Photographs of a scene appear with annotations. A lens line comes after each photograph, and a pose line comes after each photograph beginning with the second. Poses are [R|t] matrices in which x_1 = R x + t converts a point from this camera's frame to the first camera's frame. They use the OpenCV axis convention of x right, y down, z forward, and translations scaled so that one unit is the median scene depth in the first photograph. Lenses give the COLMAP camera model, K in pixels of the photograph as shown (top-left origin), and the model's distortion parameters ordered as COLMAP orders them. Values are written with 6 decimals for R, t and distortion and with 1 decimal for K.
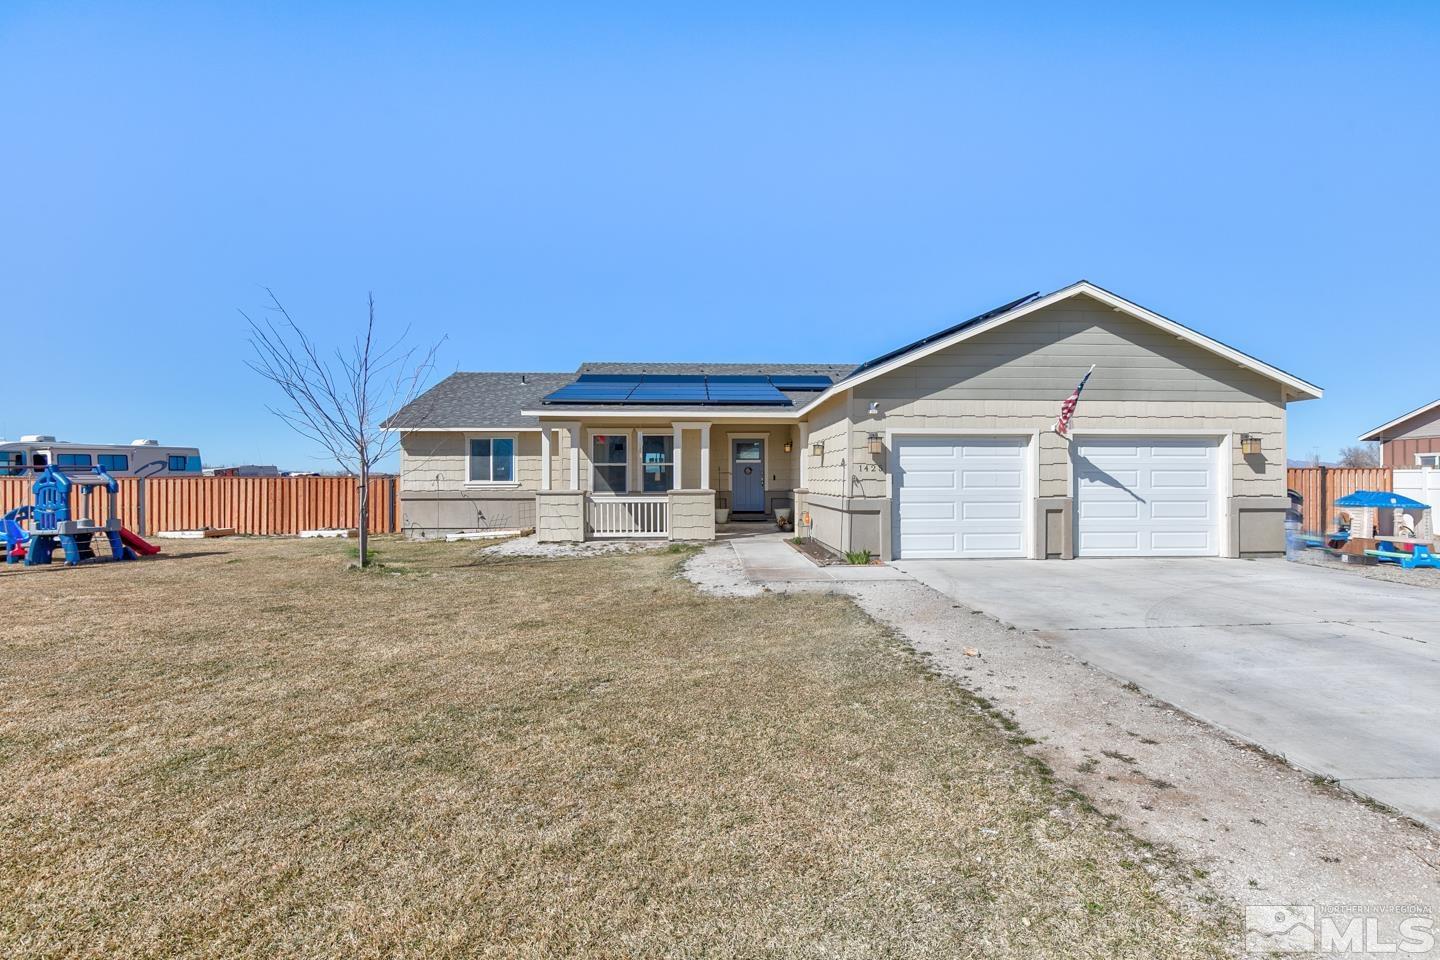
lens RADIAL K [[673.7, 0, 720.0], [0, 673.7, 480.0], [0, 0, 1]] dist [-0.005413, -0.000039]
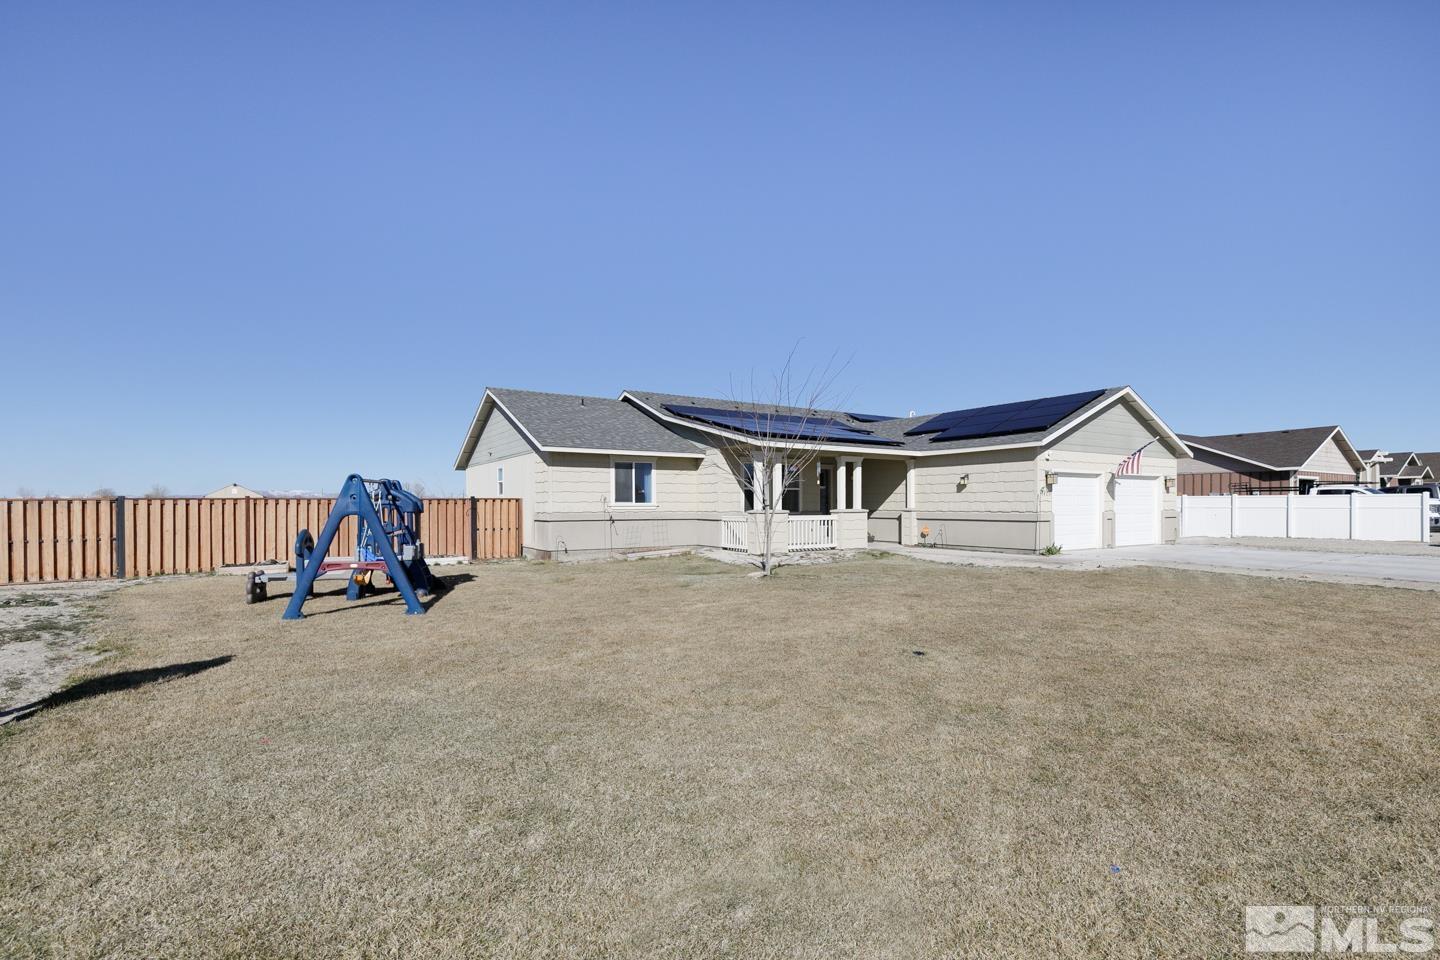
lens RADIAL K [[673.7, 0, 720.0], [0, 673.7, 480.0], [0, 0, 1]] dist [-0.005413, -0.000039]
pose [[0.861918, 0.018650, 0.506704, -0.755265], [0.002398, 0.999162, -0.040854, 0.008880], [-0.507042, 0.036428, 0.861151, 0.025415]]
